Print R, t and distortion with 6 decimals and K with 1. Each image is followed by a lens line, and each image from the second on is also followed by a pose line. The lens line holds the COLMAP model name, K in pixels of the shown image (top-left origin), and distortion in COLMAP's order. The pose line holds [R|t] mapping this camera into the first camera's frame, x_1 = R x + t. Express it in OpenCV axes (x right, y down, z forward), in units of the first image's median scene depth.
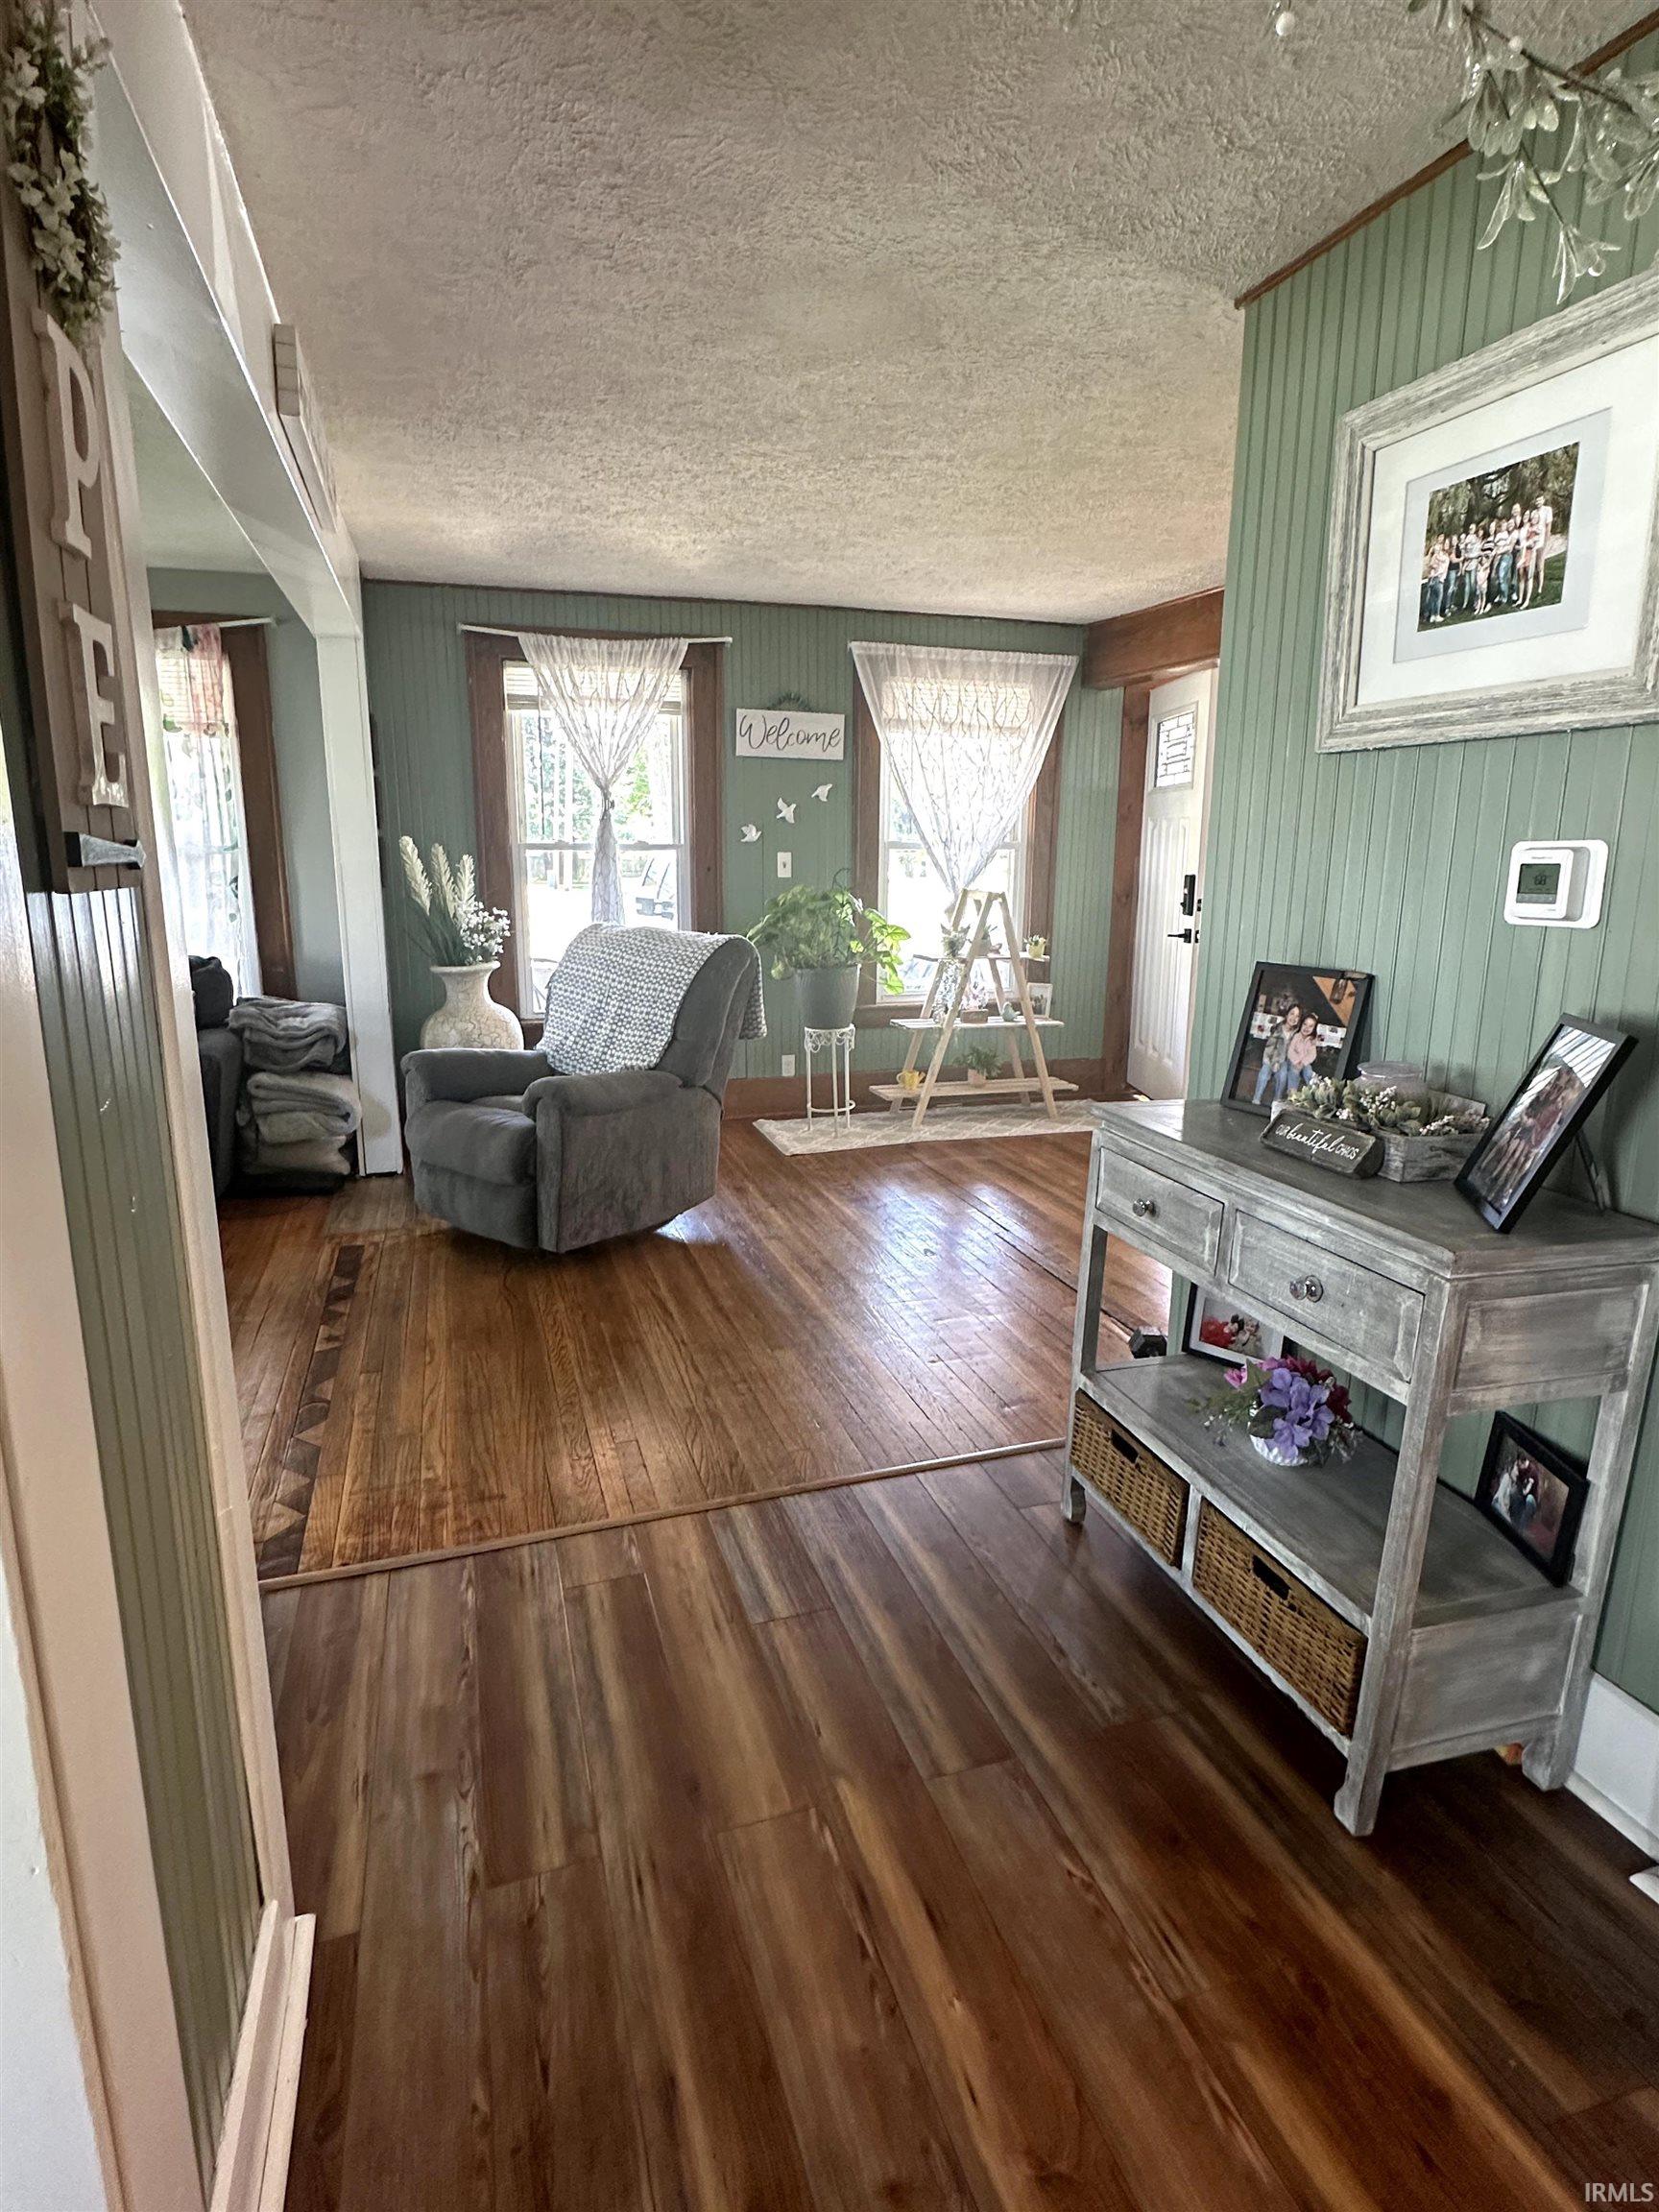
lens RADIAL K [[1158.4, 0, 830.5], [0, 1158.4, 1091.4], [0, 0, 1]] dist [-0.001648, 0.000688]
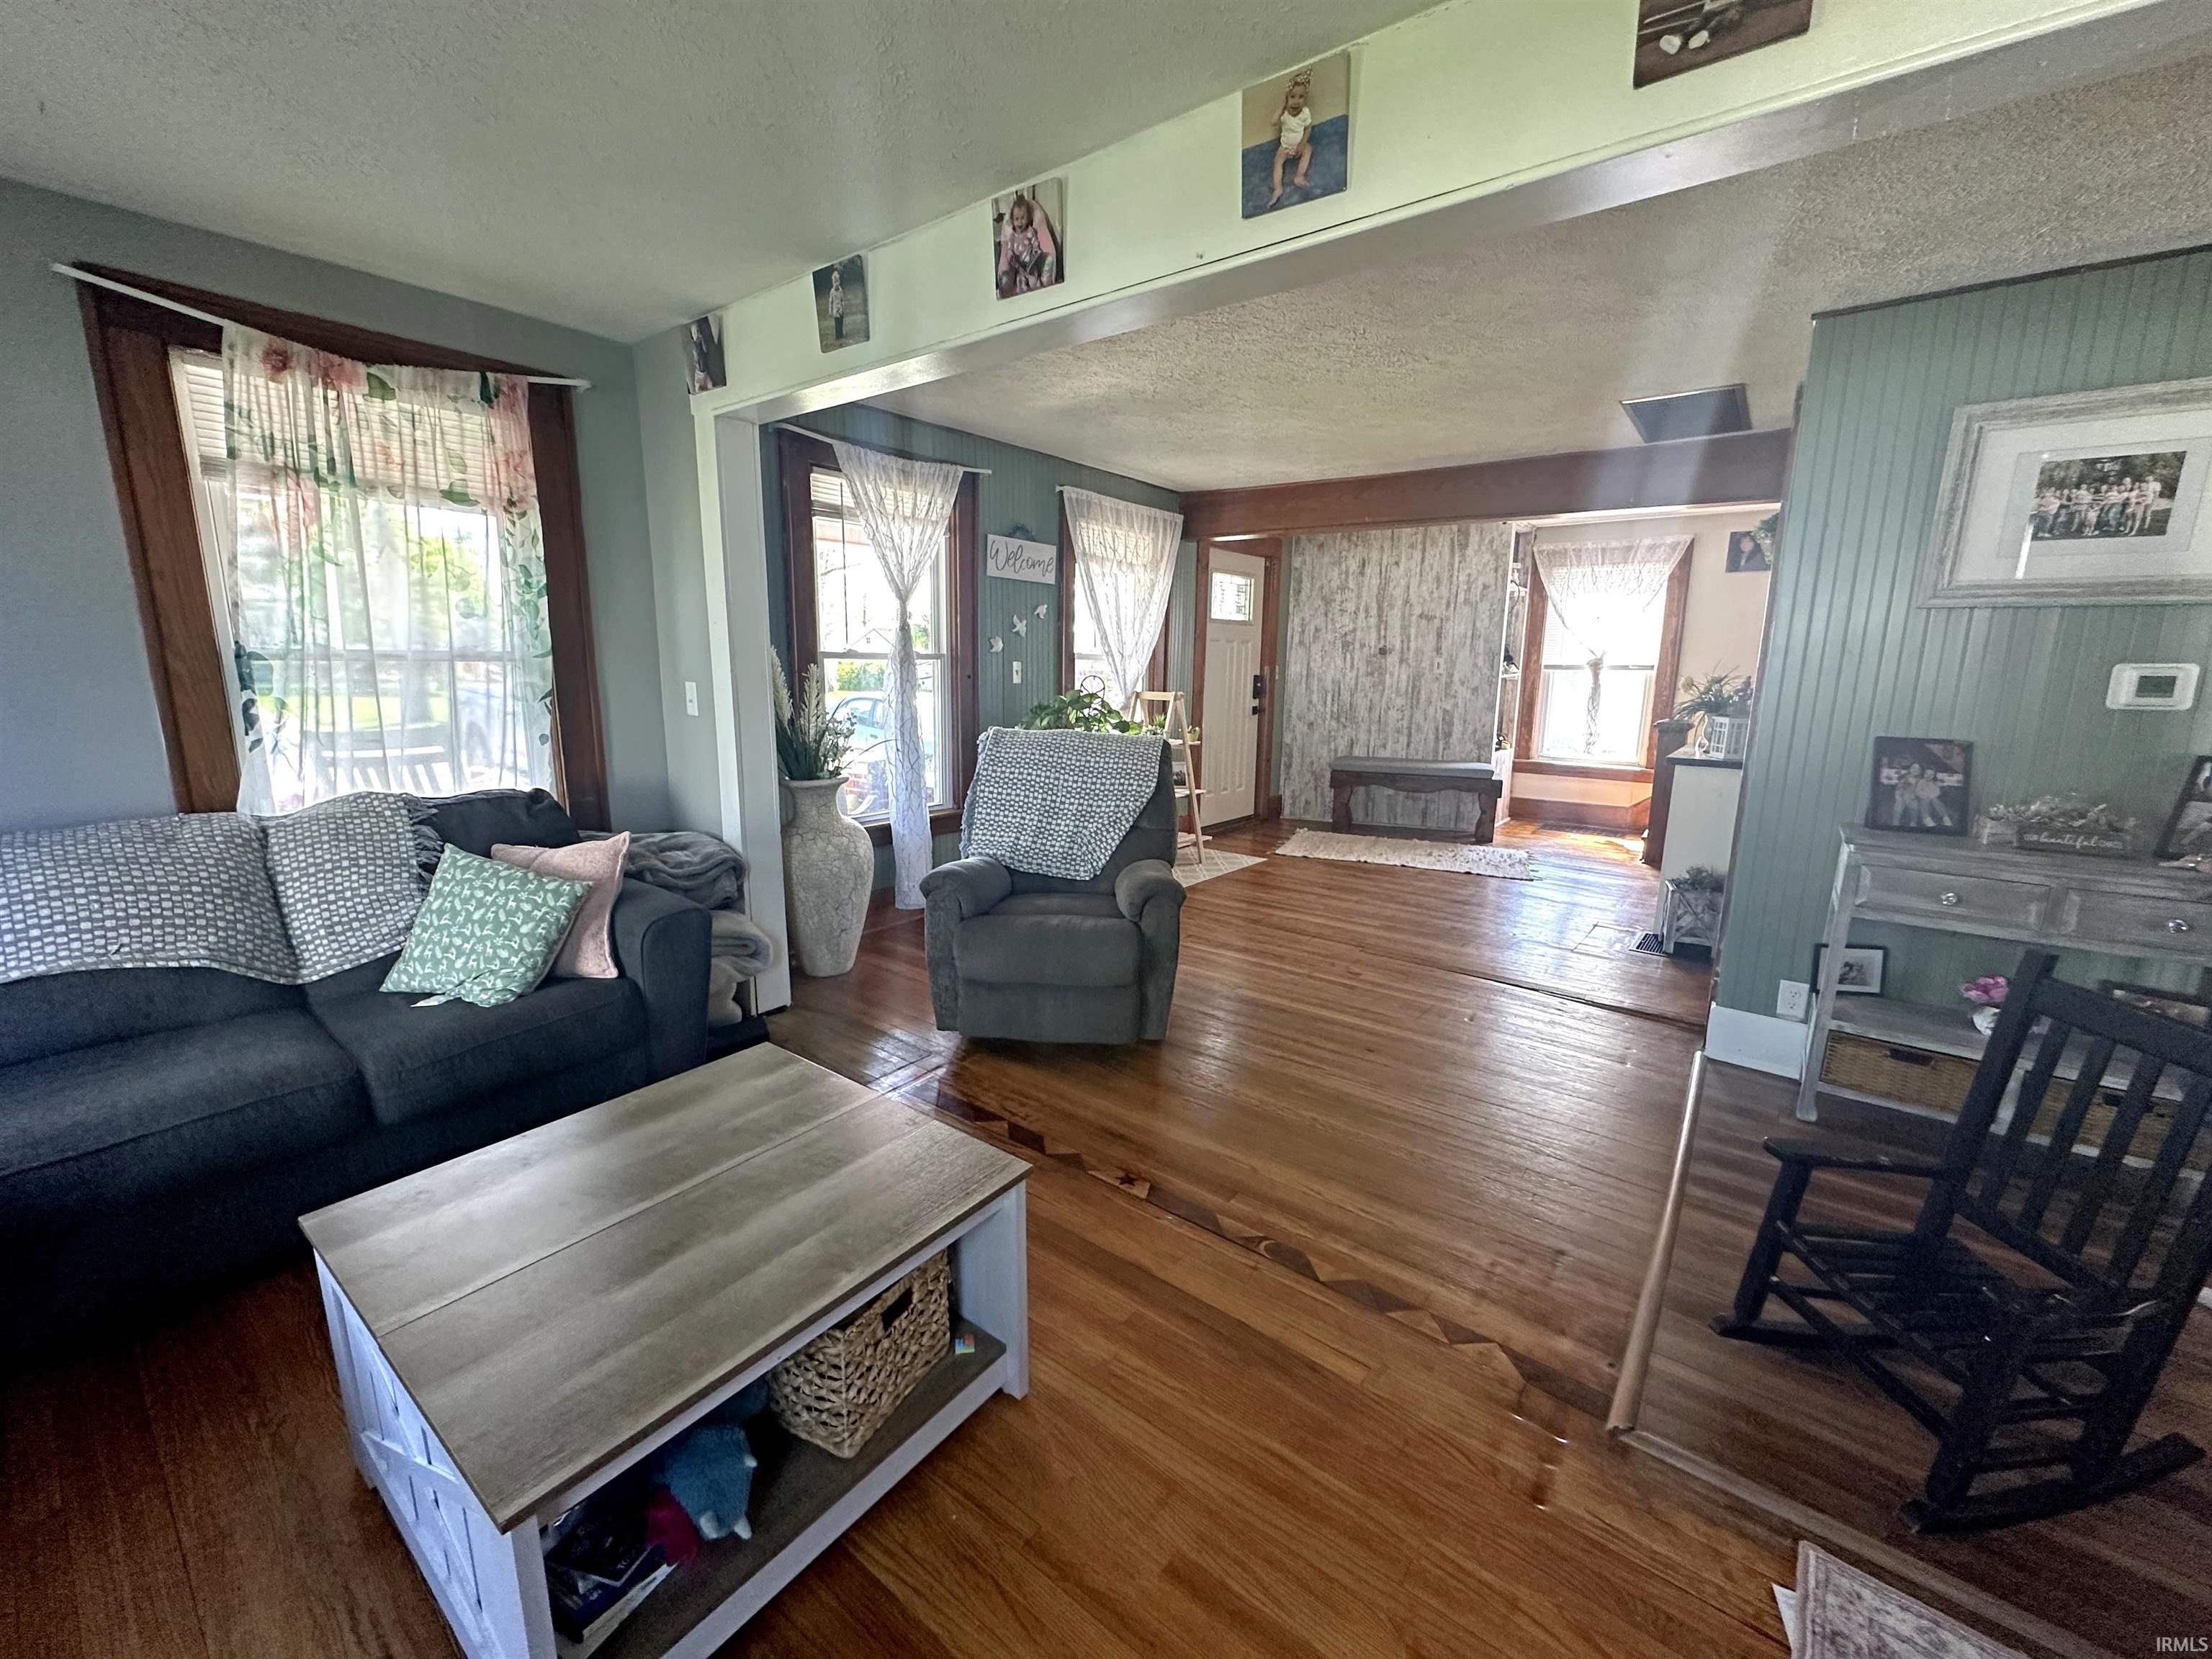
lens RADIAL K [[879.8, 0, 1096.5], [0, 879.8, 824.9], [0, 0, 1]] dist [0.000381, -0.000274]
pose [[0.825789, -0.098776, 0.555261, -1.244780], [0.108327, 0.993991, 0.015717, -0.131541], [-0.553477, 0.047171, 0.831527, 0.619269]]
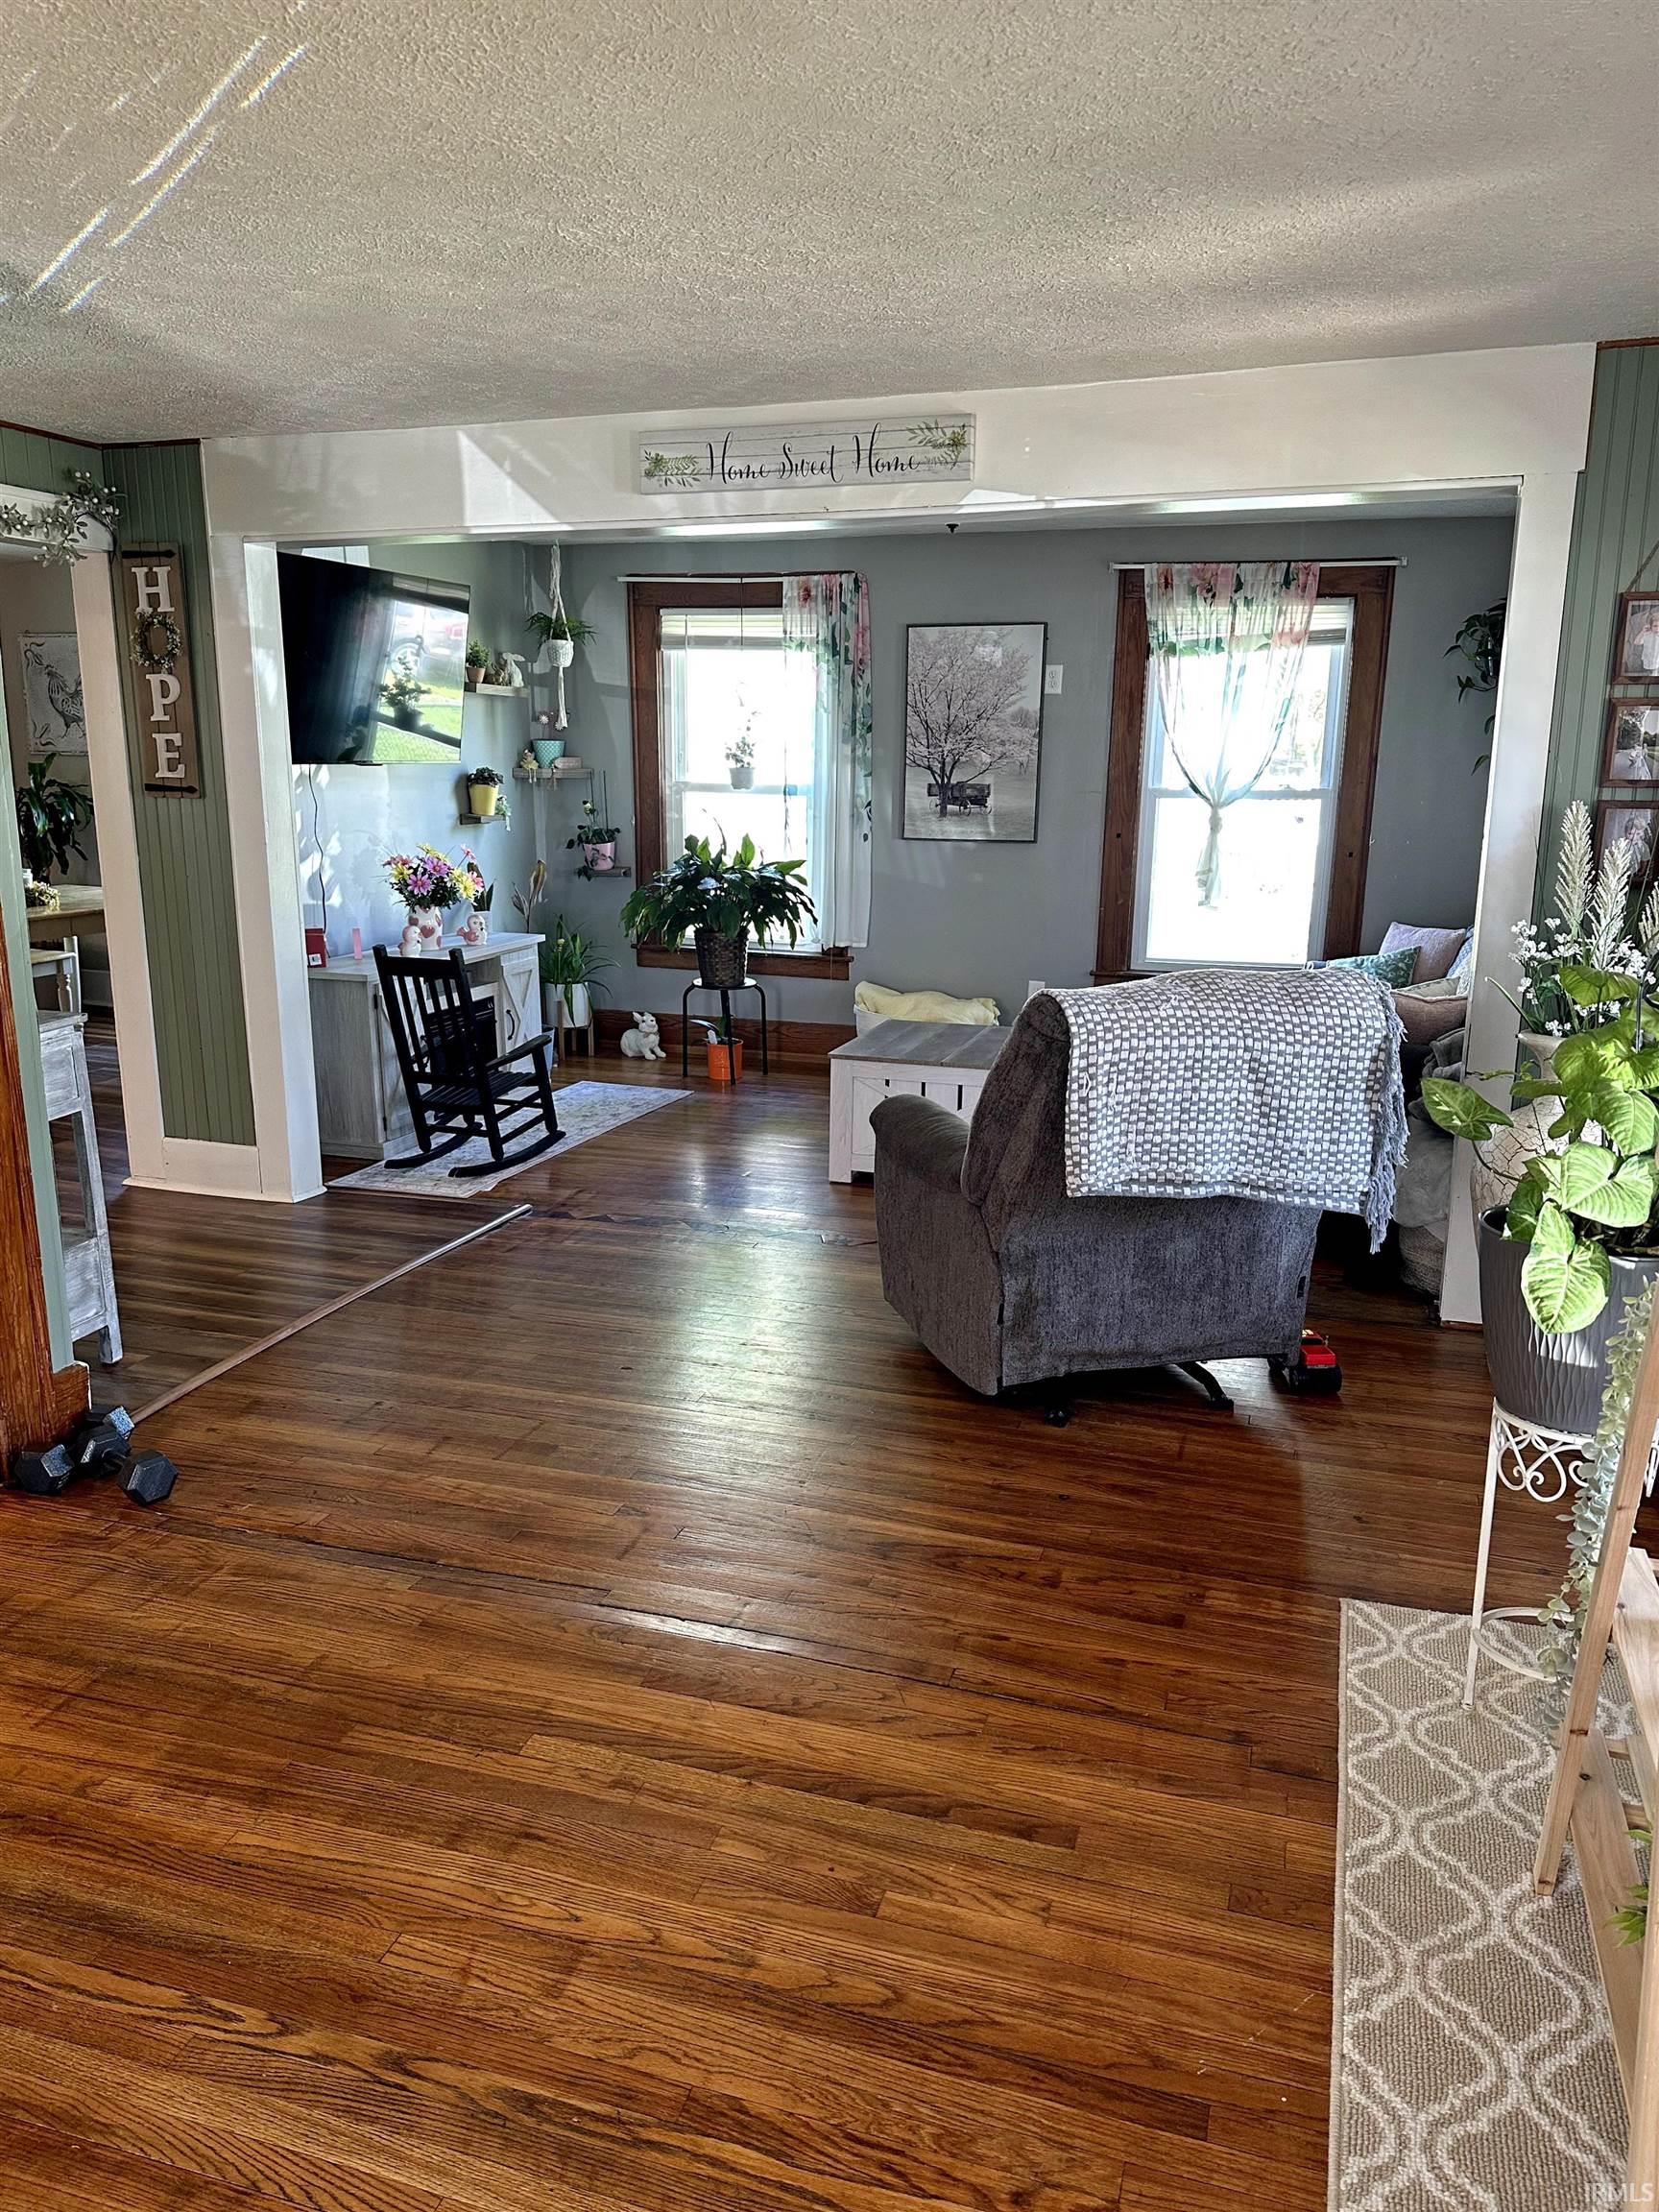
lens RADIAL K [[1615.0, 0, 839.6], [0, 1615.0, 1119.0], [0, 0, 1]] dist [0.088022, -0.004143]
pose [[-0.584693, 0.173491, -0.792486, 1.187539], [-0.183218, 0.923387, 0.337325, -0.637945], [0.790294, 0.342430, -0.508111, 2.651044]]
